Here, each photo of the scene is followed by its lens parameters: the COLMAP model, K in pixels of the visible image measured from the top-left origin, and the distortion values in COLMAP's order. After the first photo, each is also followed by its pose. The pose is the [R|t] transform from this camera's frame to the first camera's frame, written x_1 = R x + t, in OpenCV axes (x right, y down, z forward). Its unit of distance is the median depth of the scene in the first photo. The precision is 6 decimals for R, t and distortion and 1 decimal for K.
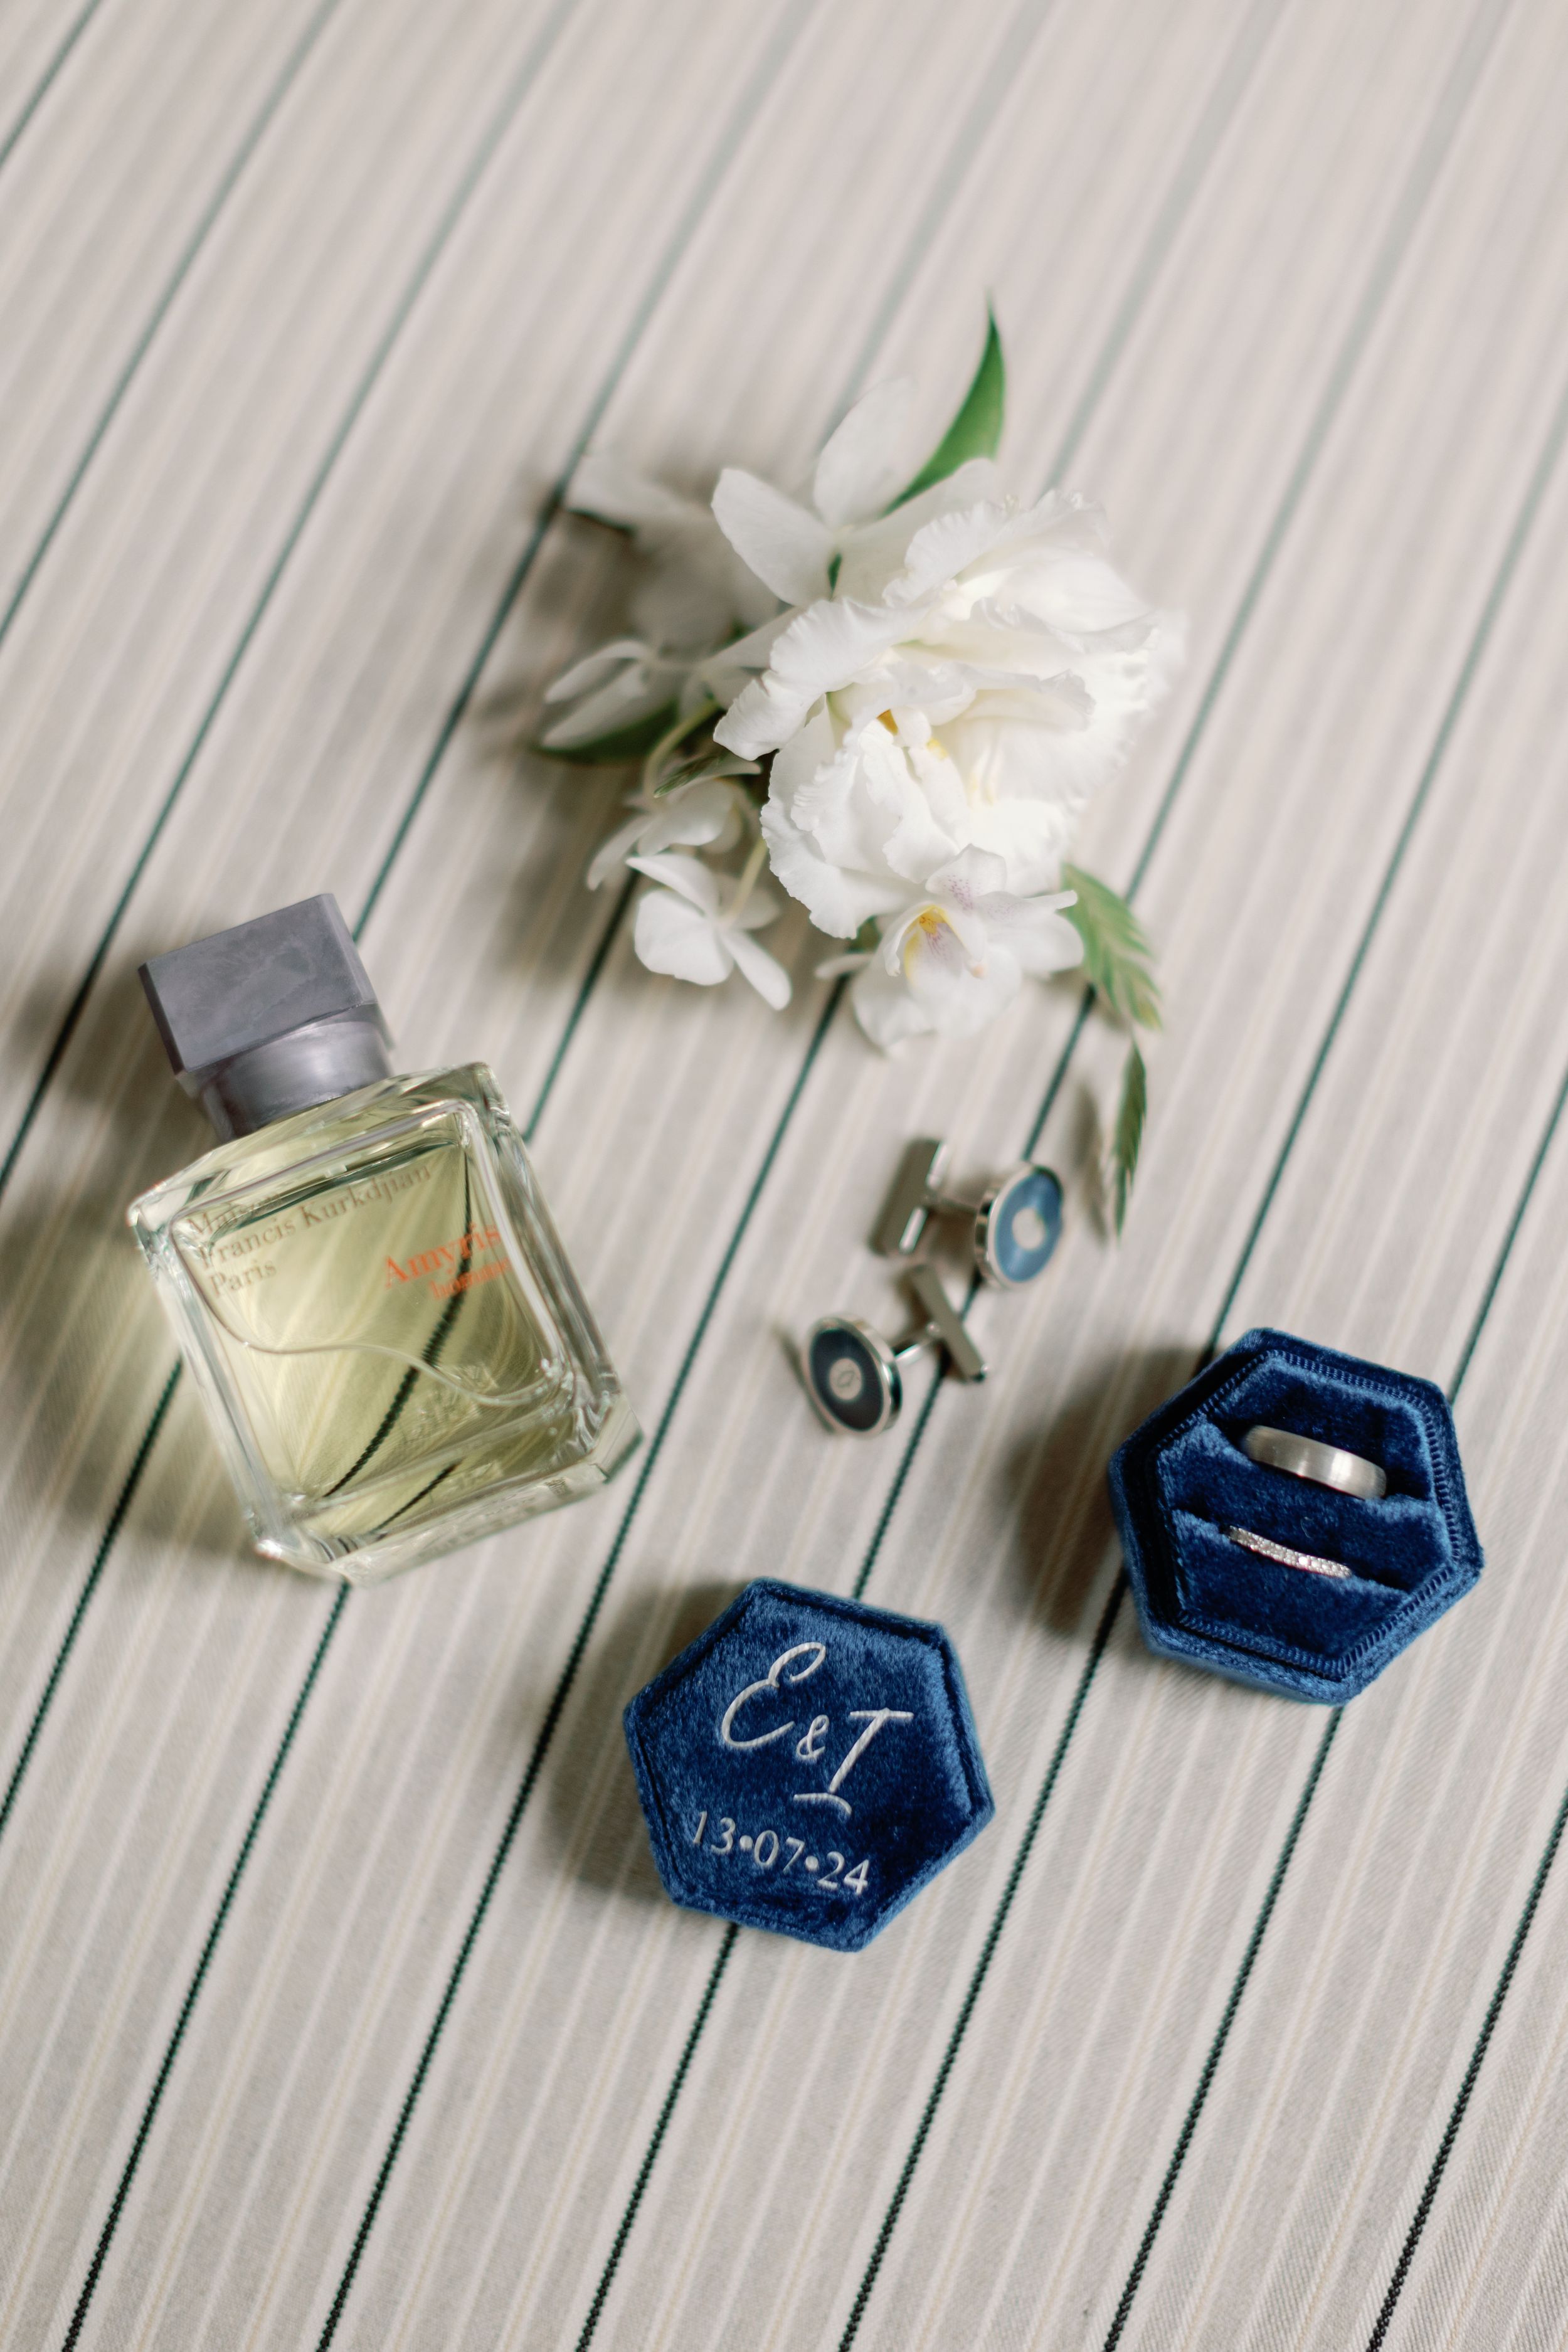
lens RADIAL K [[3373.9, 0, 795.4], [0, 3373.9, 1176.5], [0, 0, 1]] dist [0.115061, 0.000000]
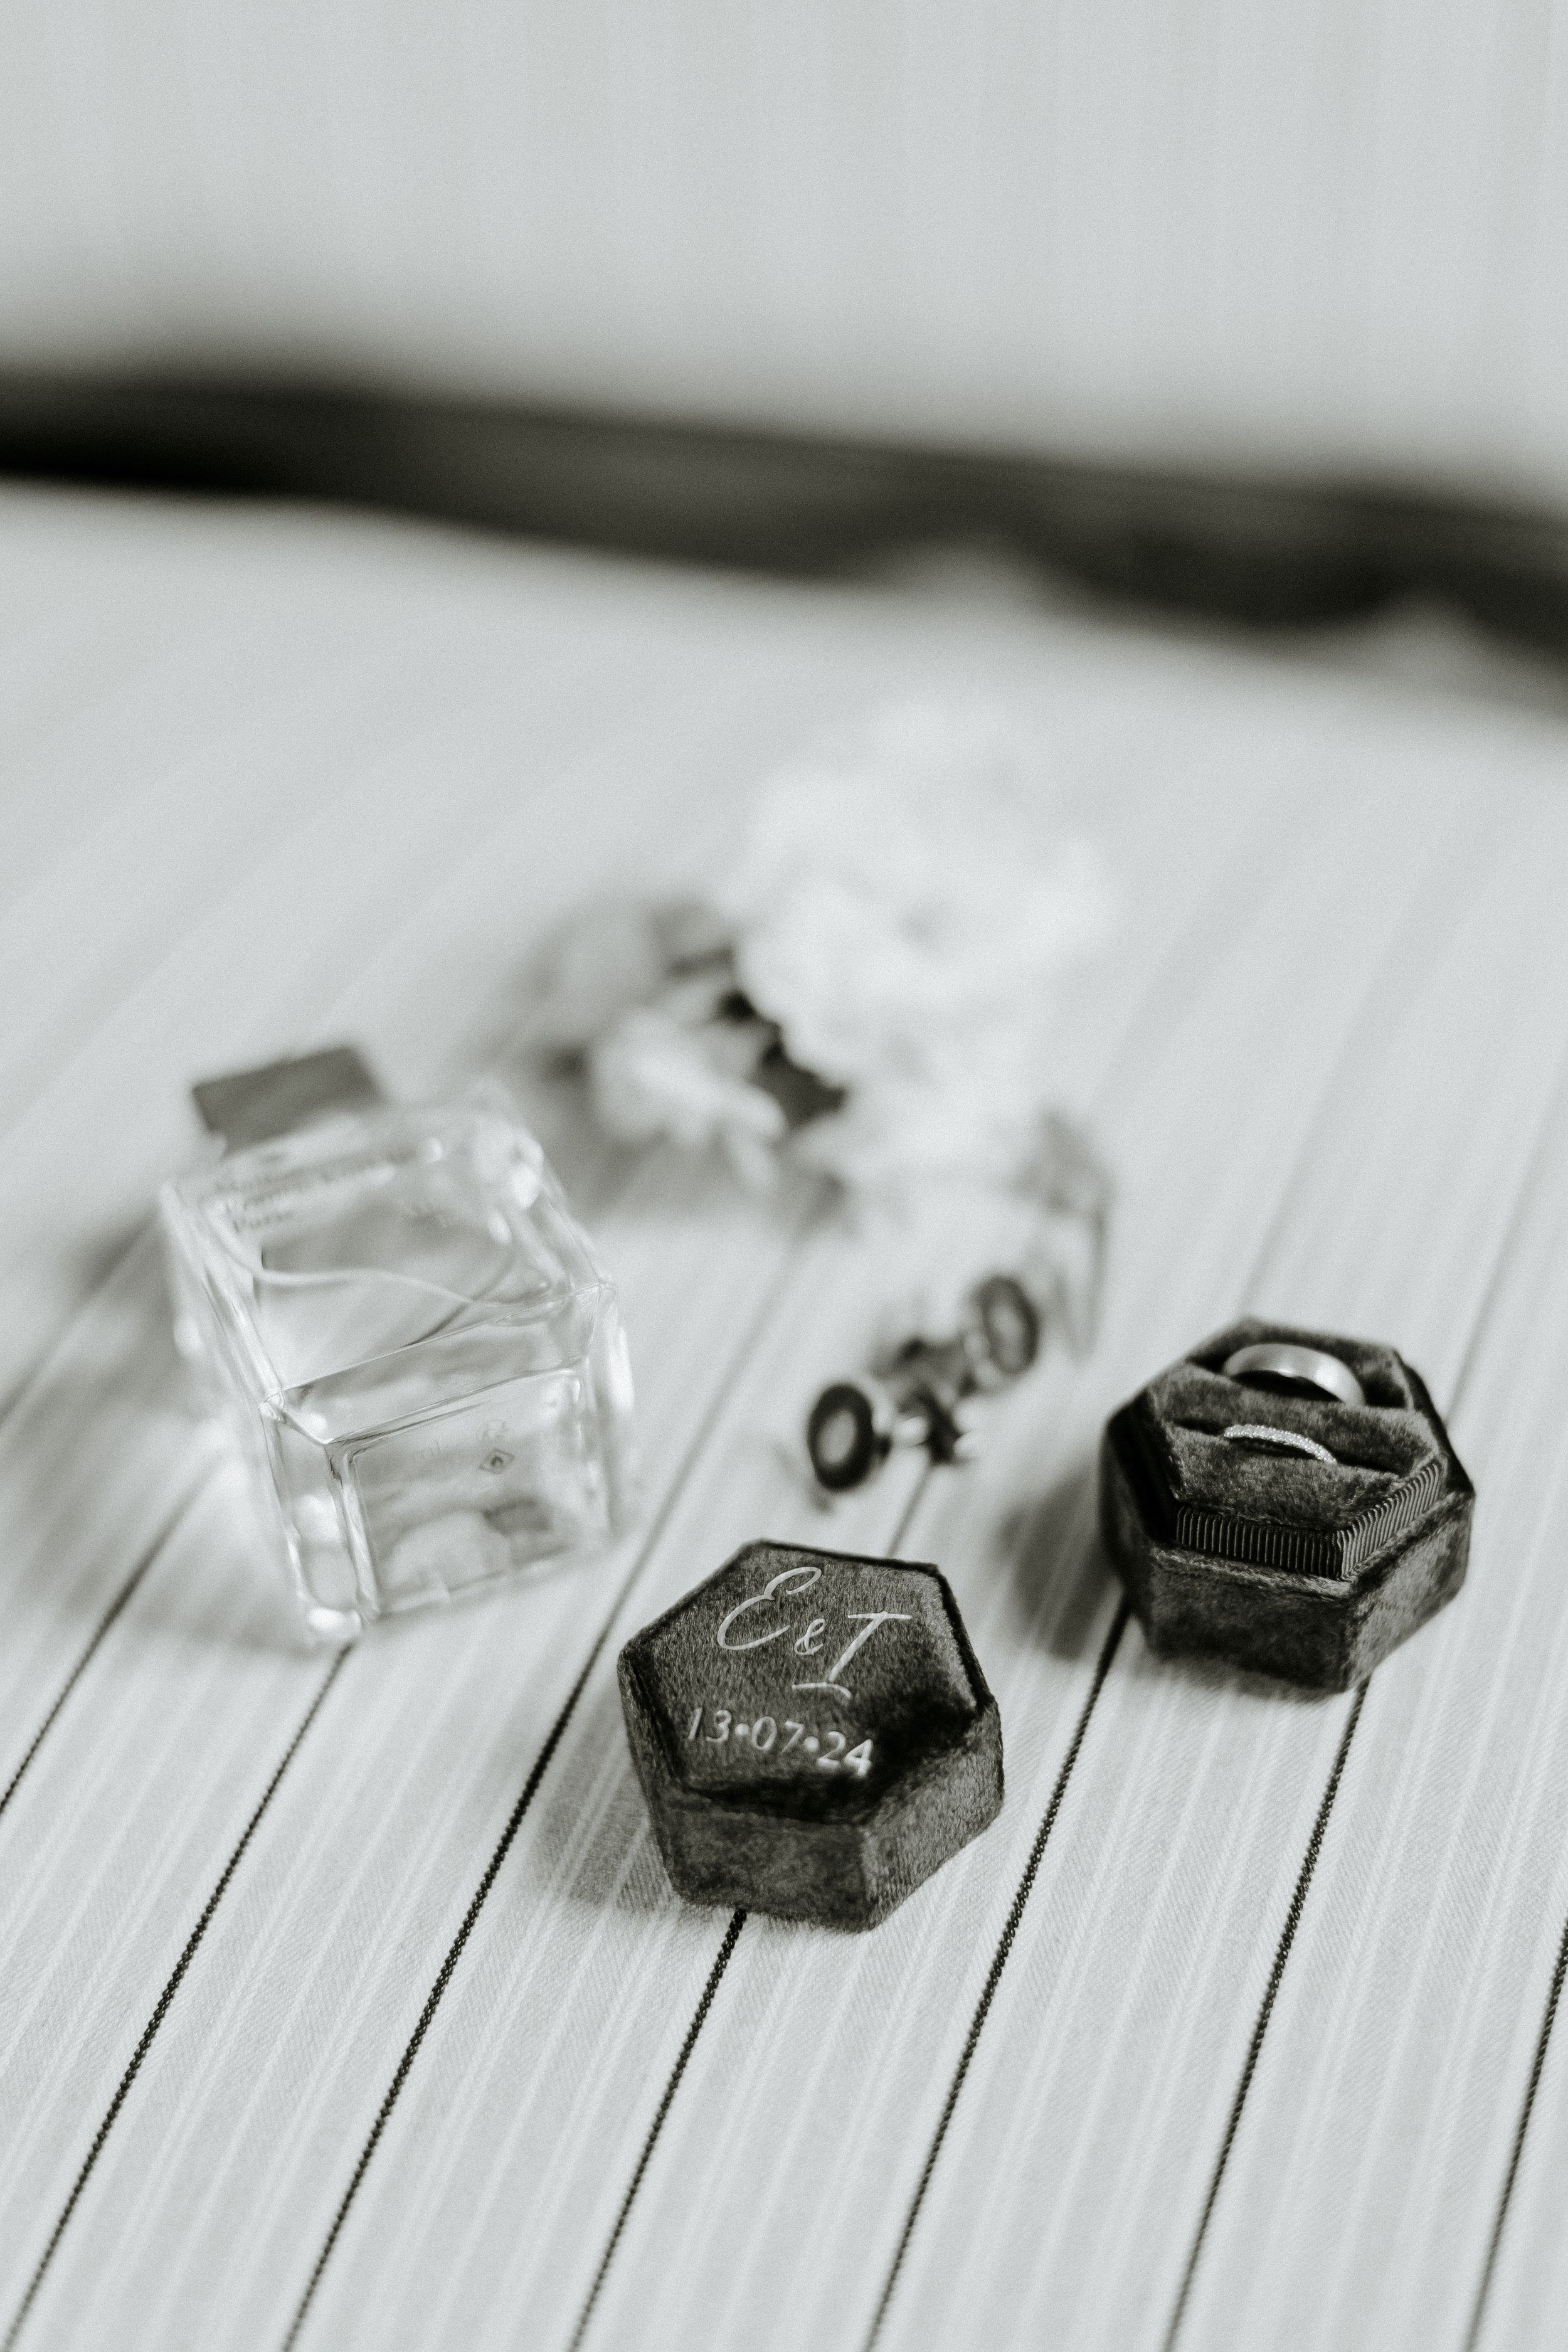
lens RADIAL K [[3373.9, 0, 772.6], [0, 3373.9, 1175.6], [0, 0, 1]] dist [0.115061, 0.000000]
pose [[0.999600, -0.027000, -0.008376, 0.005891], [0.017328, 0.819291, -0.573116, 0.588622], [0.022336, 0.572742, 0.819432, 0.115468]]
